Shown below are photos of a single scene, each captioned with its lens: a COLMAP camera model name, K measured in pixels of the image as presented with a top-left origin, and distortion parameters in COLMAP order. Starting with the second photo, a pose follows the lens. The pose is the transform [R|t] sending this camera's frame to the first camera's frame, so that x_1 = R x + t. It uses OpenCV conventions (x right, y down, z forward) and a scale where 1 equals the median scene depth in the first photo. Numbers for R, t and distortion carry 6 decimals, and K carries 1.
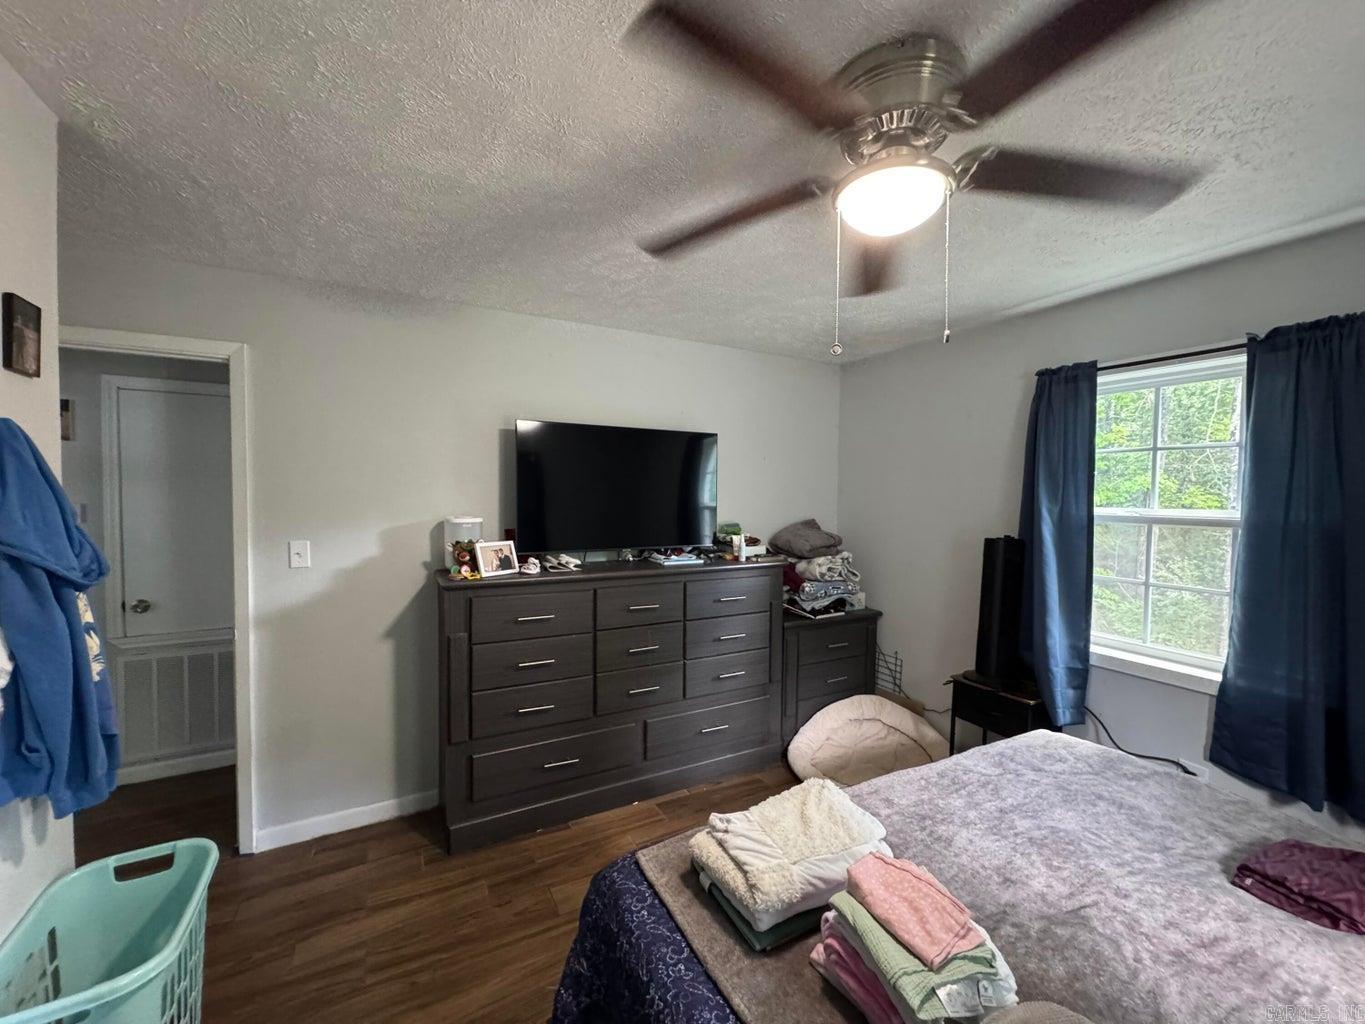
lens RADIAL K [[541.8, 0, 688.5], [0, 541.8, 511.1], [0, 0, 1]] dist [-0.003147, 0.000819]
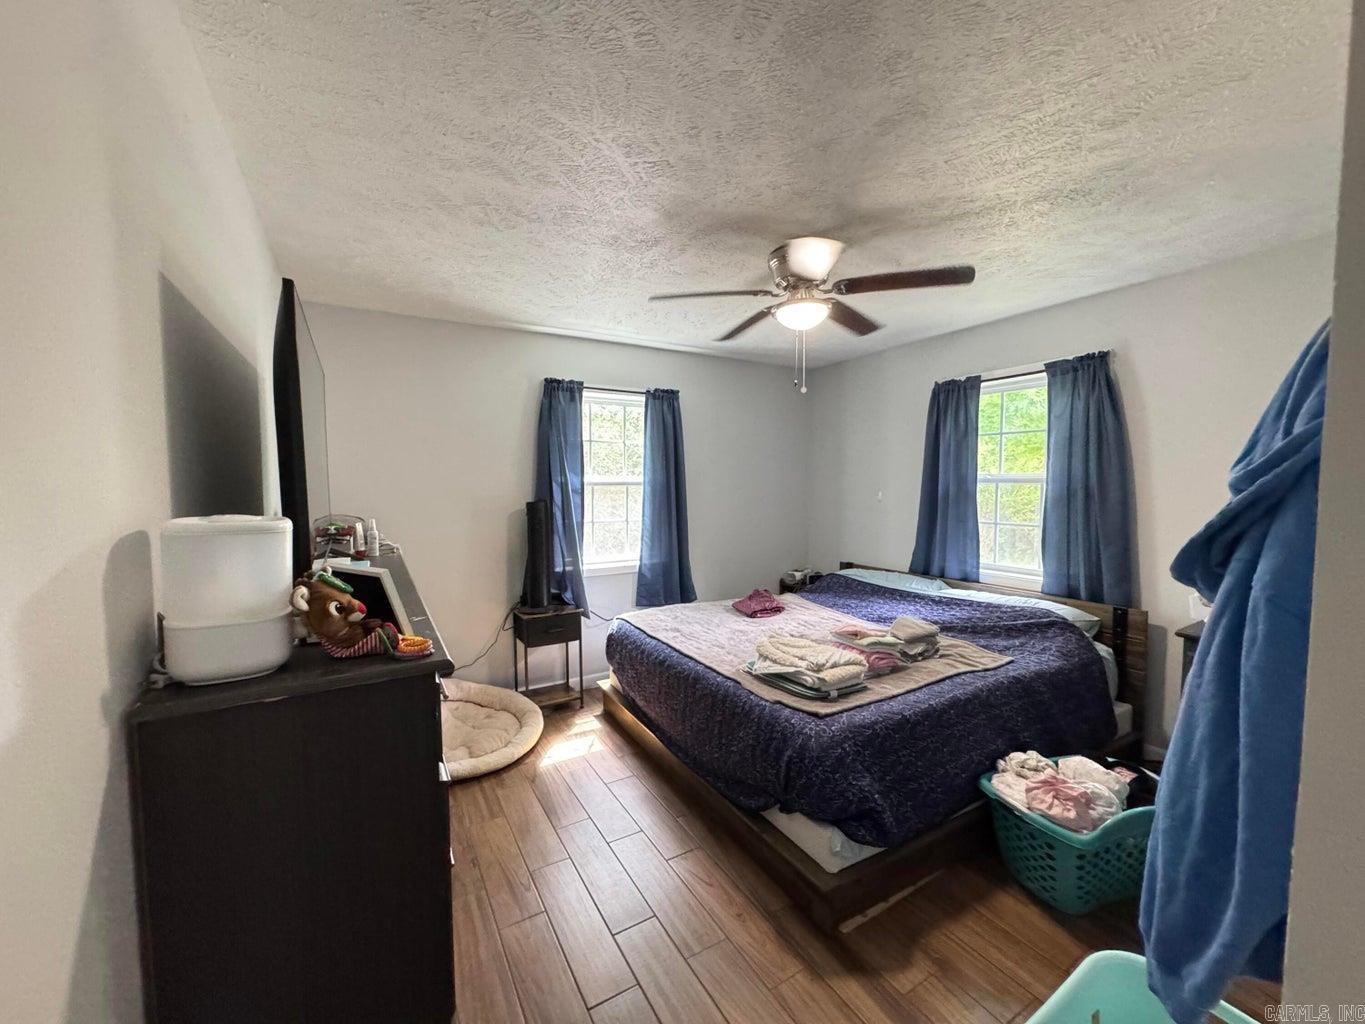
lens RADIAL K [[541.8, 0, 682.8], [0, 541.8, 509.1], [0, 0, 1]] dist [-0.003147, 0.000819]
pose [[-0.024008, -0.071557, 0.997148, -0.945984], [0.035053, 0.996761, 0.072373, -0.018628], [-0.999097, 0.036691, -0.021422, 0.872025]]
